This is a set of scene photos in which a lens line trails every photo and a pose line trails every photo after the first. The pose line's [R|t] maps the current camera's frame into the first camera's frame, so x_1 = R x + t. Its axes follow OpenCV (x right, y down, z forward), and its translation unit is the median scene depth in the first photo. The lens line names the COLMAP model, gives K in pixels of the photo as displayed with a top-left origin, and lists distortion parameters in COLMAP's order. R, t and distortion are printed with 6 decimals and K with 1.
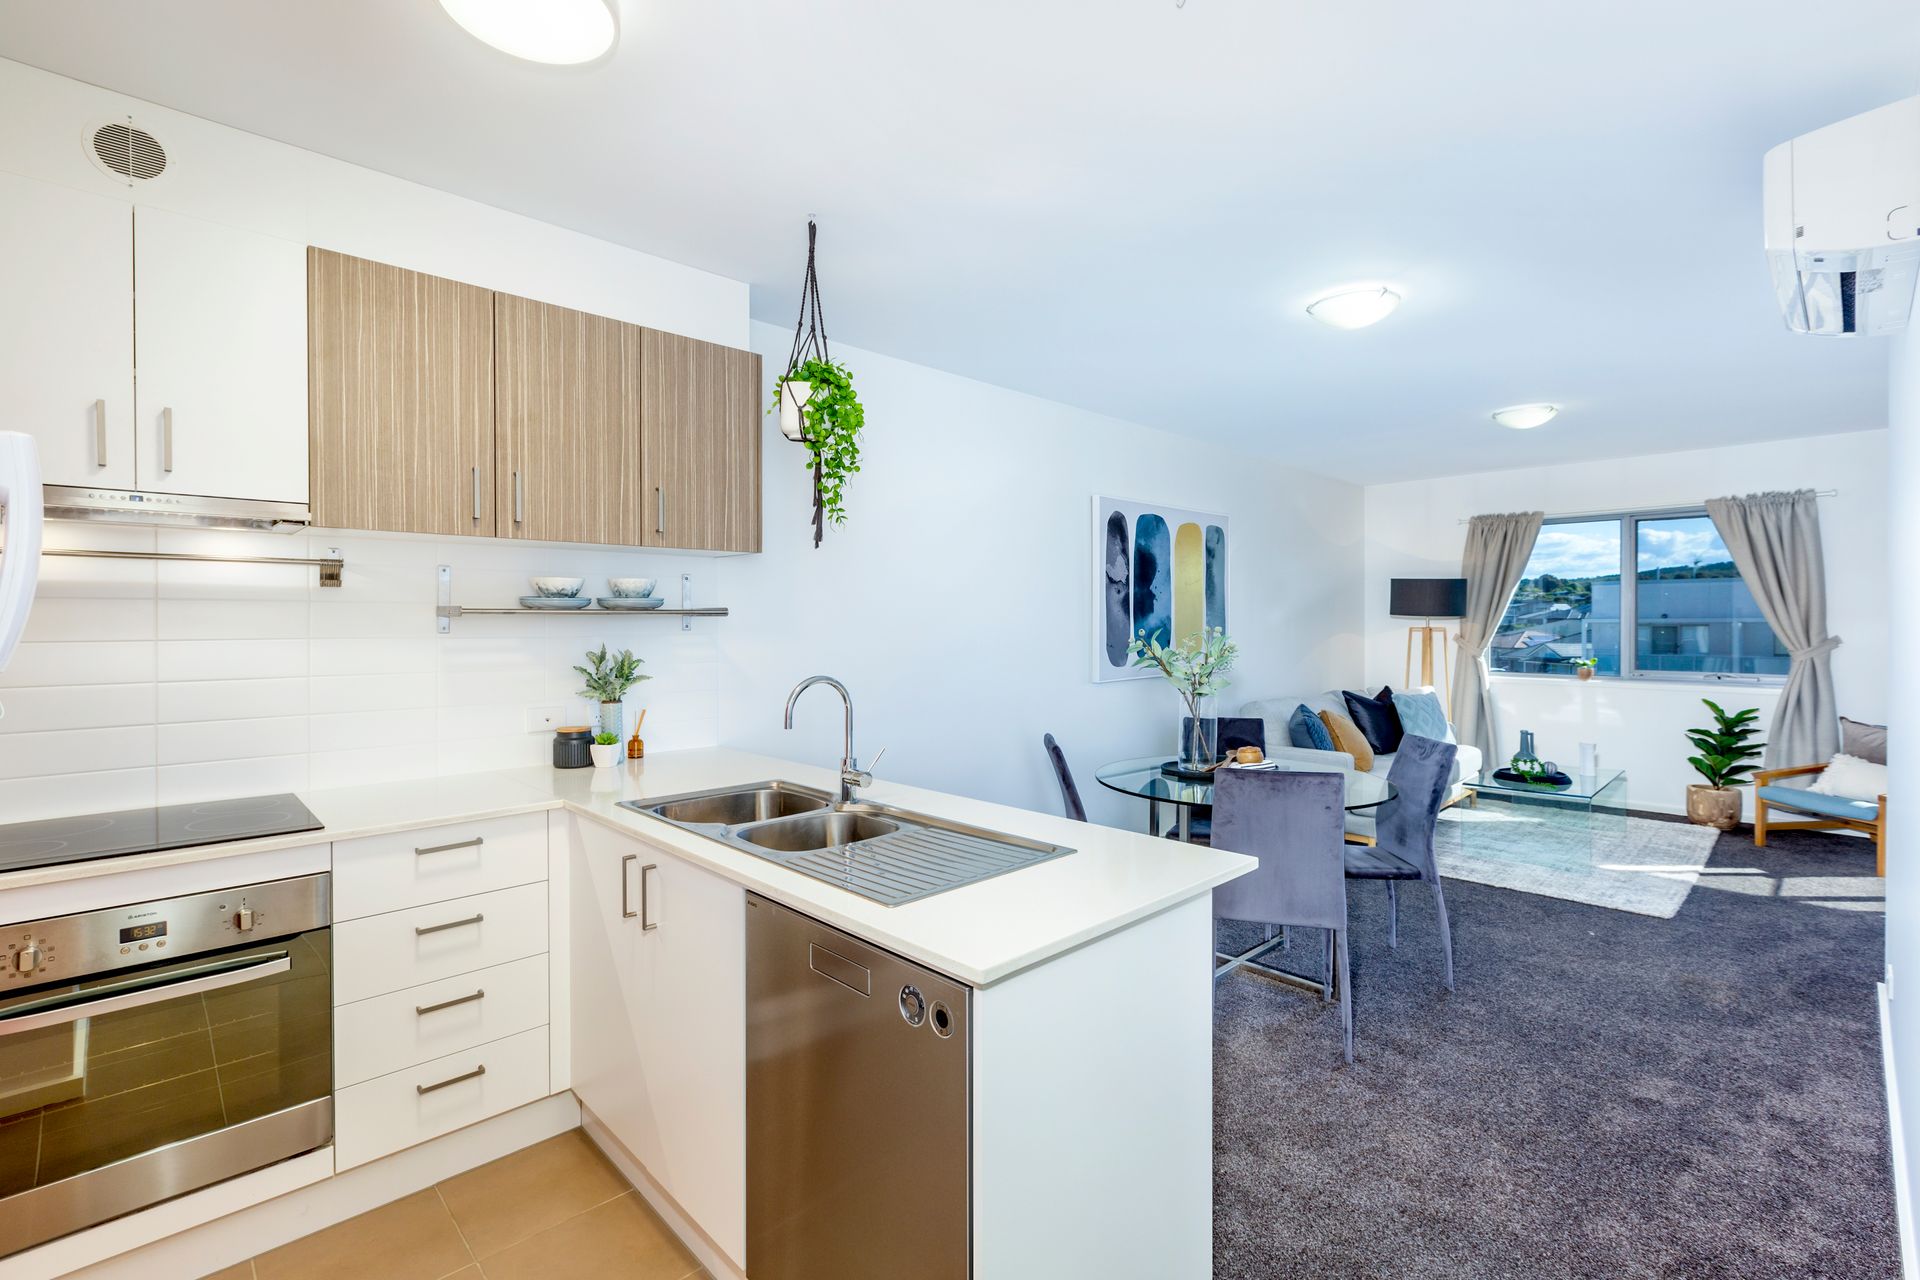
lens RADIAL K [[852.7, 0, 950.5], [0, 852.7, 628.6], [0, 0, 1]] dist [-0.002923, 0.000540]
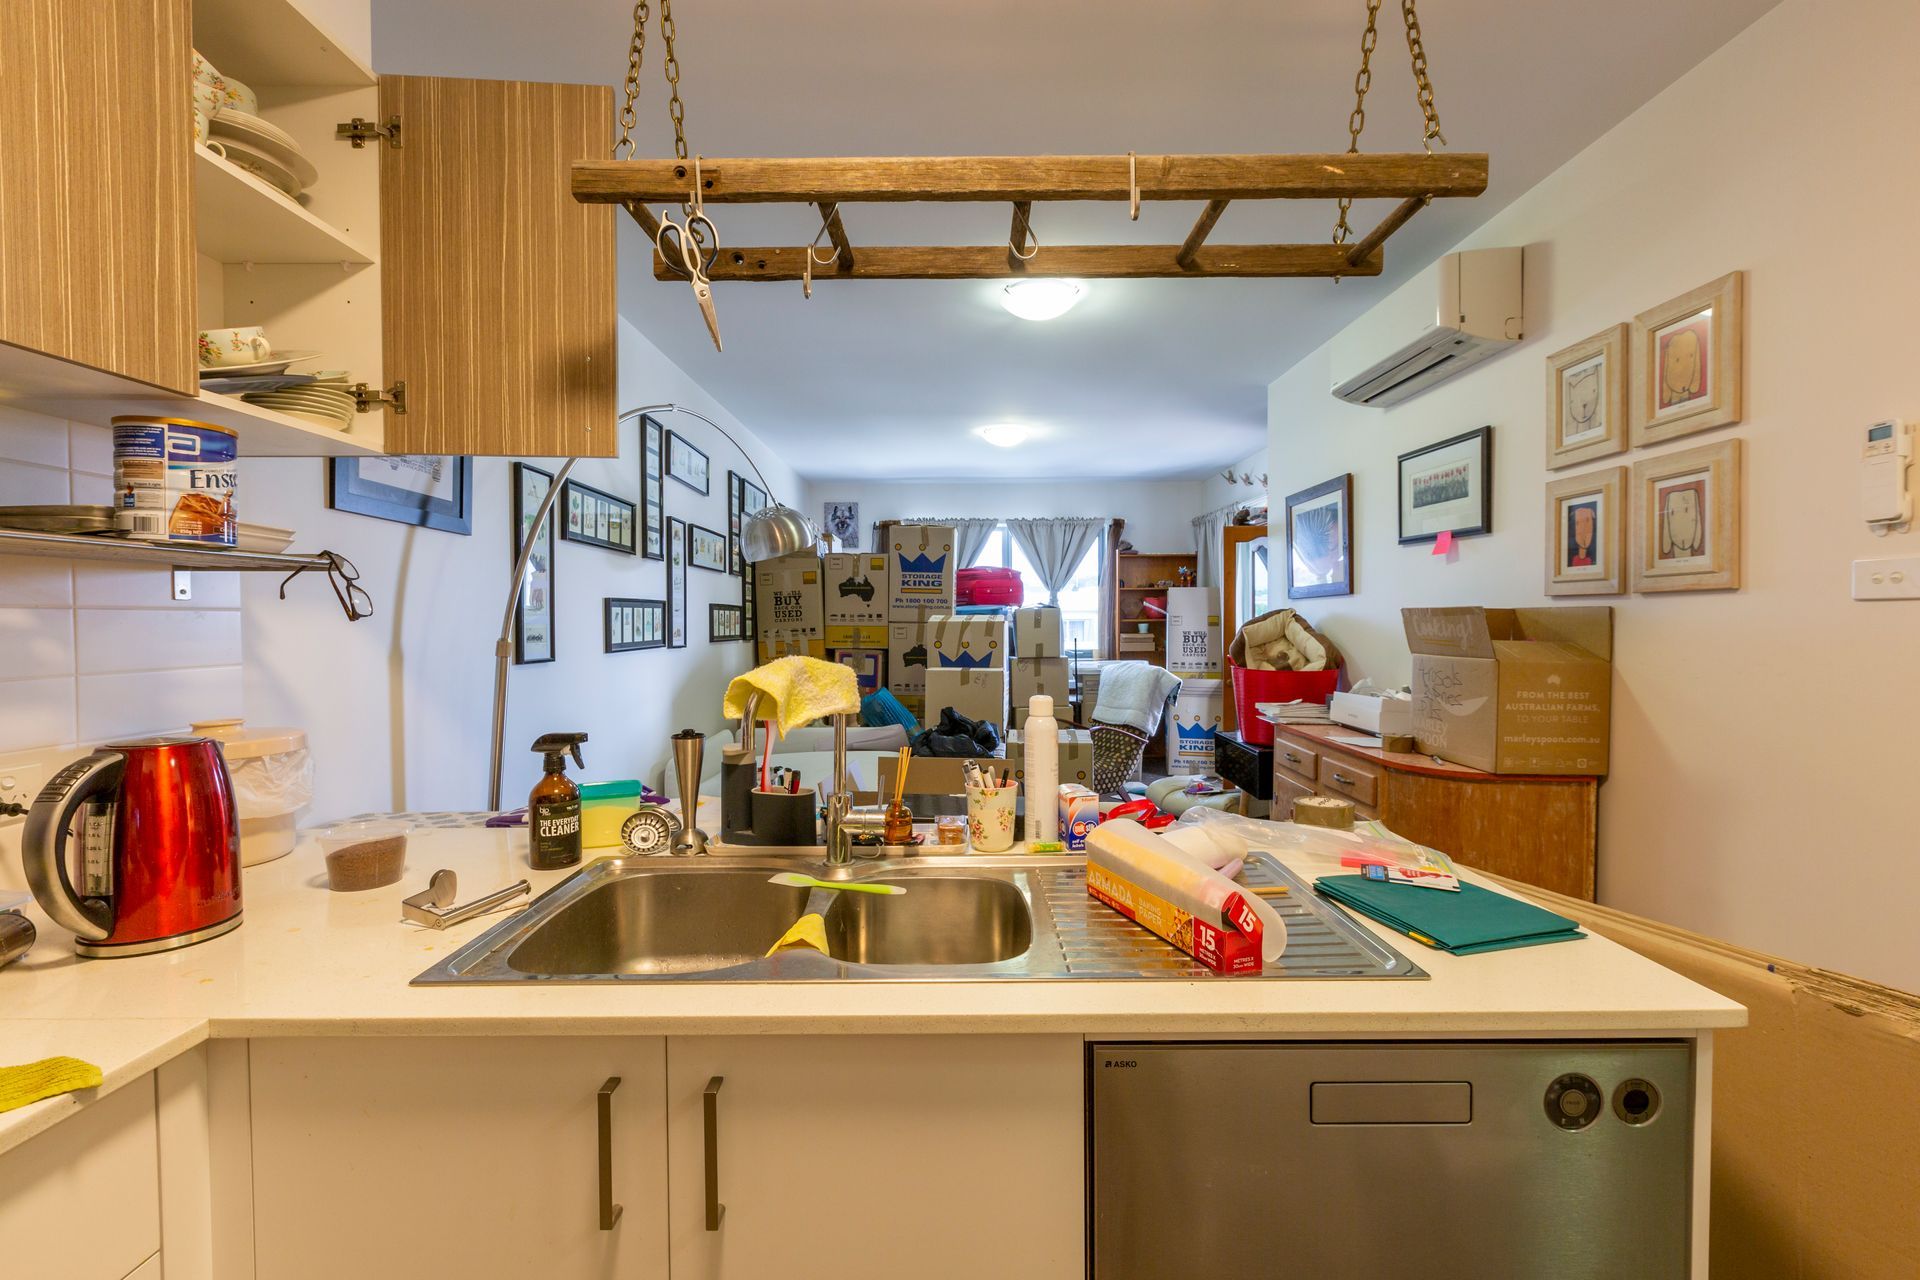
lens RADIAL K [[844.7, 0, 953.5], [0, 844.7, 637.2], [0, 0, 1]] dist [-0.001538, -0.000383]
pose [[0.691245, -0.017169, 0.722417, -0.444830], [0.009501, 0.999847, 0.014671, 0.025646], [-0.722558, -0.003277, 0.691302, 0.452843]]
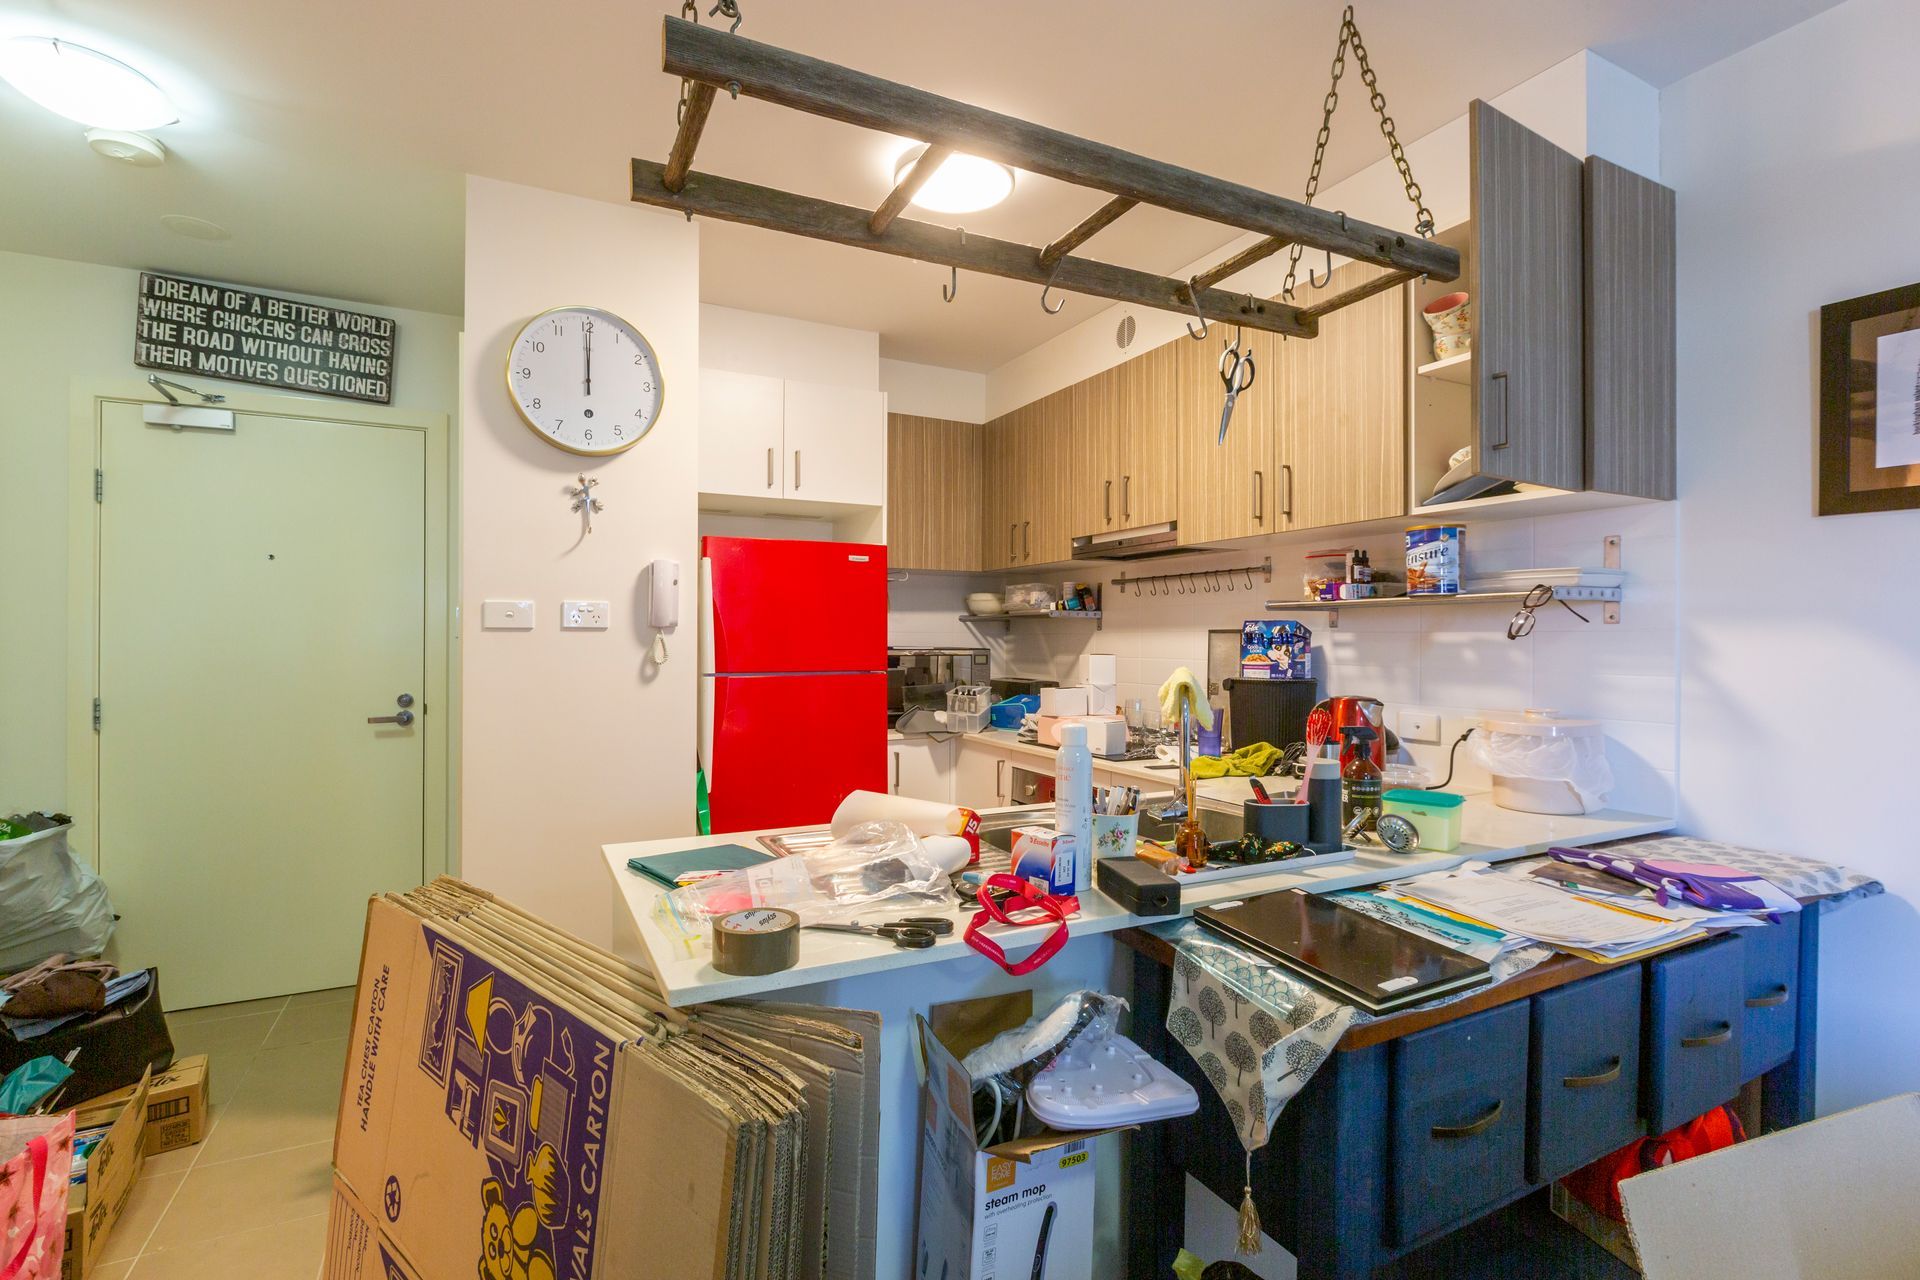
lens RADIAL K [[896.0, 0, 958.0], [0, 896.0, 632.6], [0, 0, 1]] dist [0.000808, 0.000139]
pose [[-0.284030, -0.004142, -0.958806, 0.598429], [-0.009848, 0.999951, -0.001403, 0.018713], [0.958765, 0.009044, -0.284057, 0.909388]]
